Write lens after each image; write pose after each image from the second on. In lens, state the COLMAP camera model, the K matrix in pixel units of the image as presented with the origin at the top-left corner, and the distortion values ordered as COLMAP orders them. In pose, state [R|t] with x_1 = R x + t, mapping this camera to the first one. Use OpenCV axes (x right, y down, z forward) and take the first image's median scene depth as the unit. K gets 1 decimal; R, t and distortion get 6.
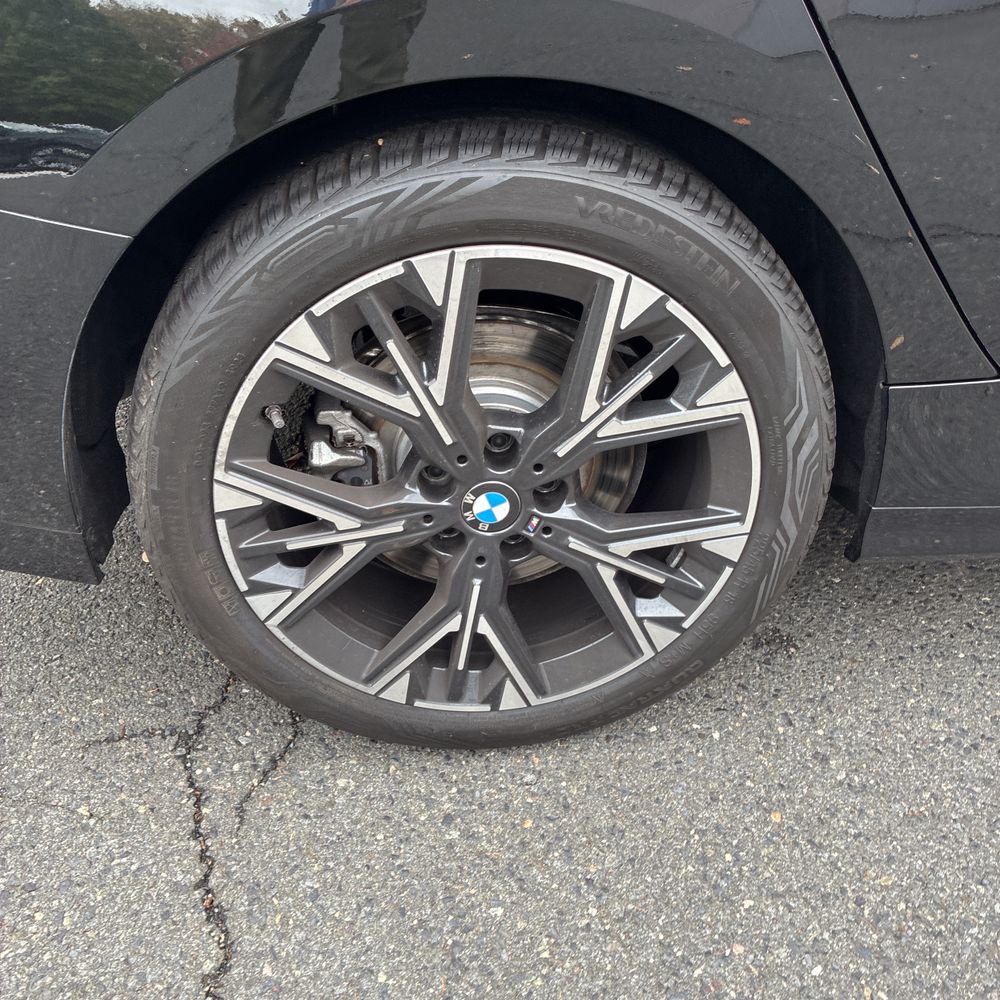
lens RADIAL K [[993.0, 0, 500.0], [0, 993.0, 500.0], [0, 0, 1]] dist [0.035944, -0.040230]
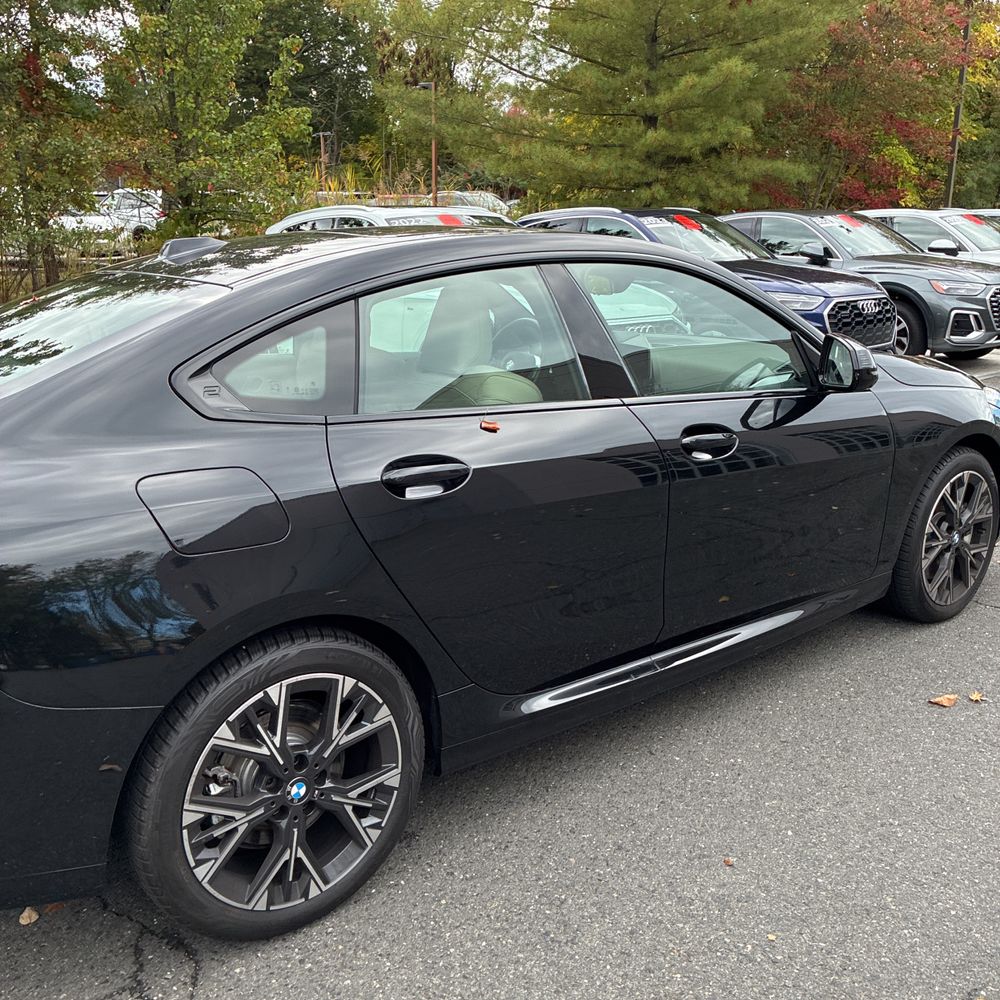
lens RADIAL K [[982.4, 0, 501.9], [0, 982.4, 514.2], [0, 0, 1]] dist [-0.009302, 0.045269]
pose [[0.817223, -0.123007, 0.563041, -0.786723], [0.309141, 0.918076, -0.248130, 0.124269], [-0.486393, 0.376837, 0.788300, -1.165041]]
